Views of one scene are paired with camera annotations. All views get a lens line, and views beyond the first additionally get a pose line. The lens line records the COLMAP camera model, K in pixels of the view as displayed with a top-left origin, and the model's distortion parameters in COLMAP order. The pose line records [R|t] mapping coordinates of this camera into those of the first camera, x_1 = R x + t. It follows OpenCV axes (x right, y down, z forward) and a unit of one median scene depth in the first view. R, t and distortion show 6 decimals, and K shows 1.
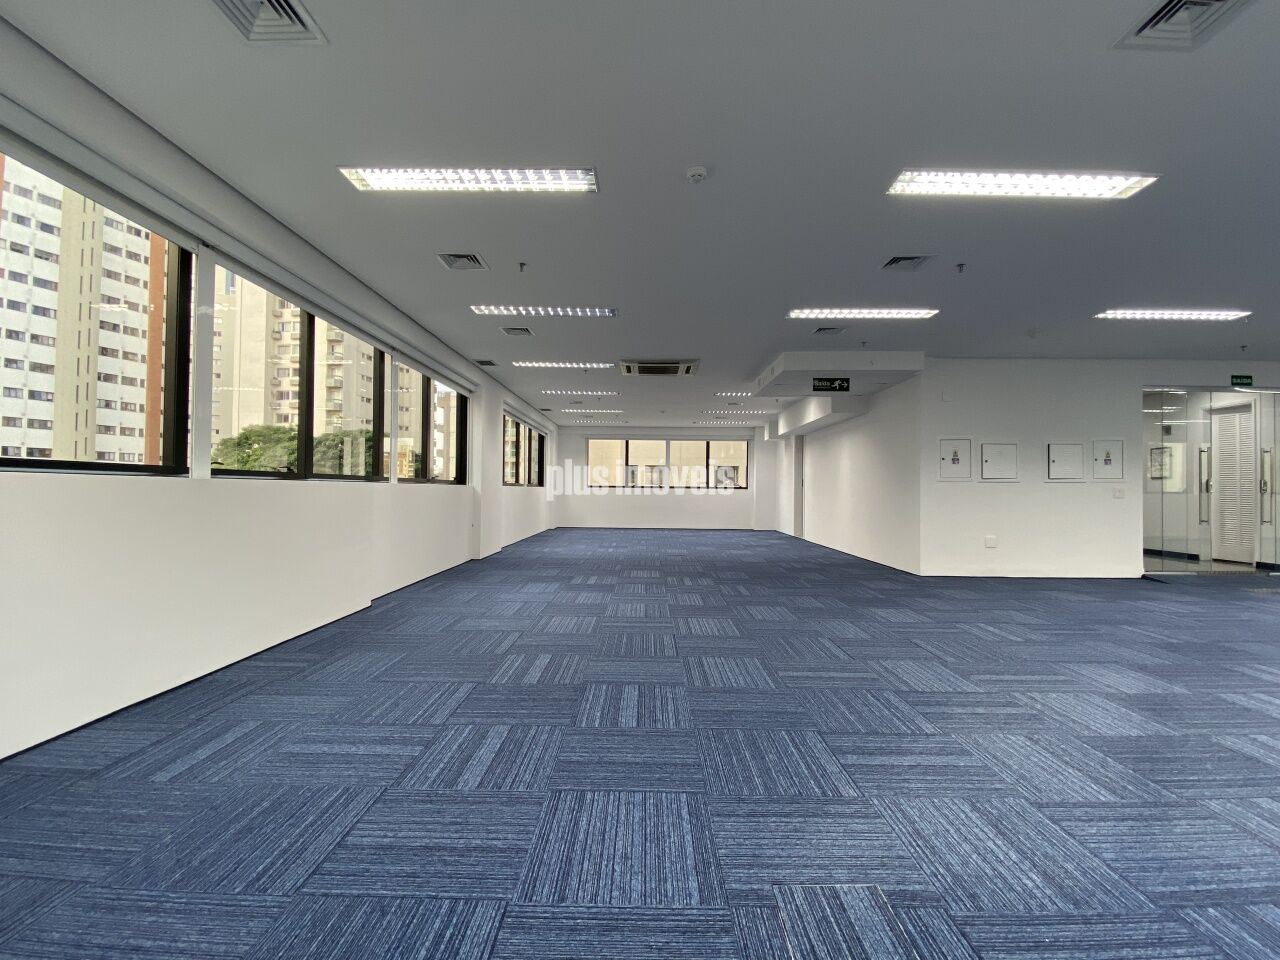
lens RADIAL K [[580.4, 0, 636.2], [0, 580.4, 478.2], [0, 0, 1]] dist [0.004007, -0.001810]
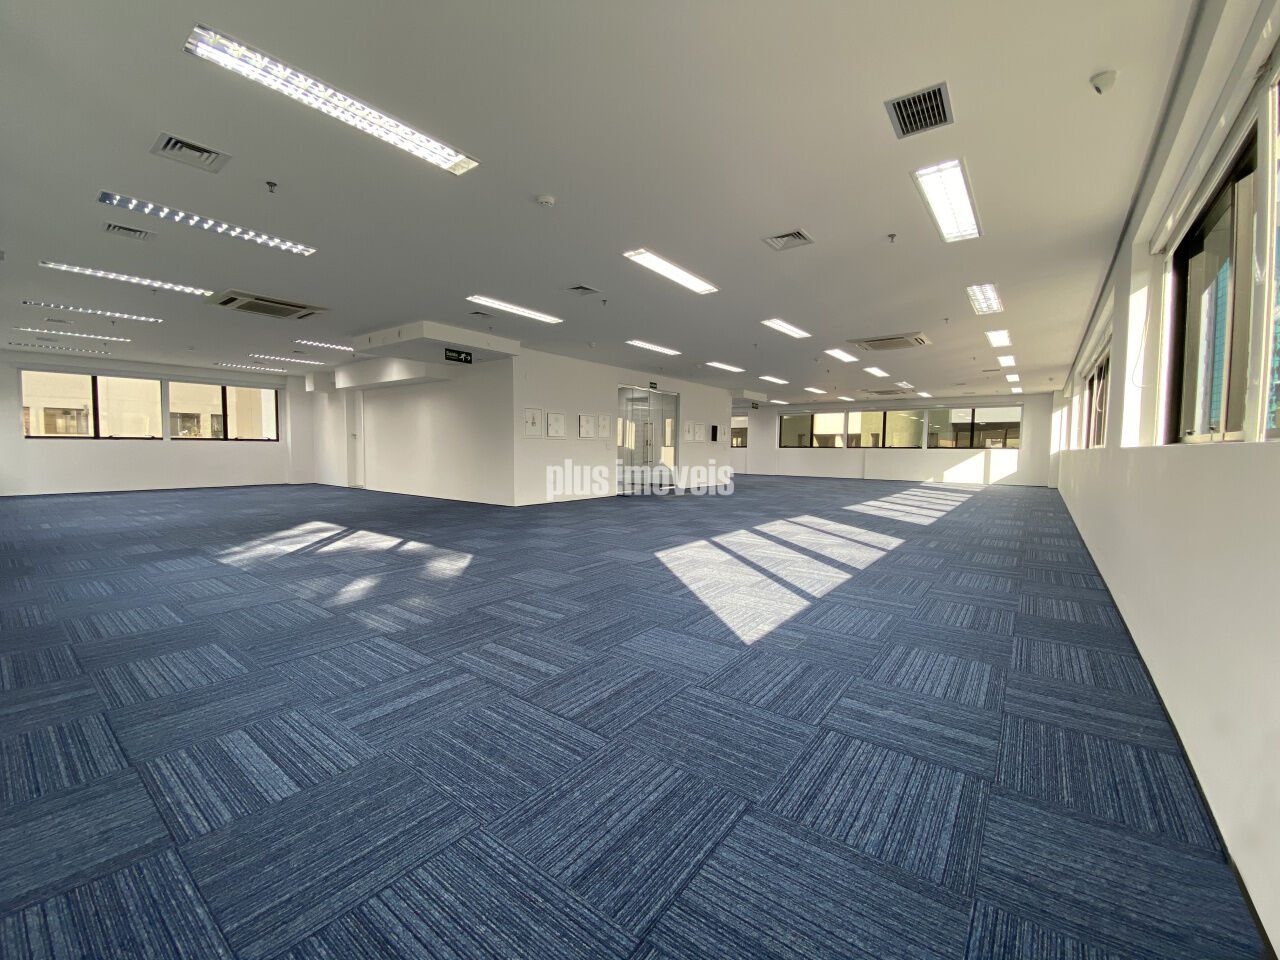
lens RADIAL K [[517.3, 0, 639.5], [0, 517.3, 475.7], [0, 0, 1]] dist [-0.004452, -0.001813]
pose [[0.589434, -0.045644, 0.806526, -0.814096], [-0.022215, 0.997109, 0.072665, -0.000741], [-0.807511, -0.060748, 0.586716, 0.139210]]
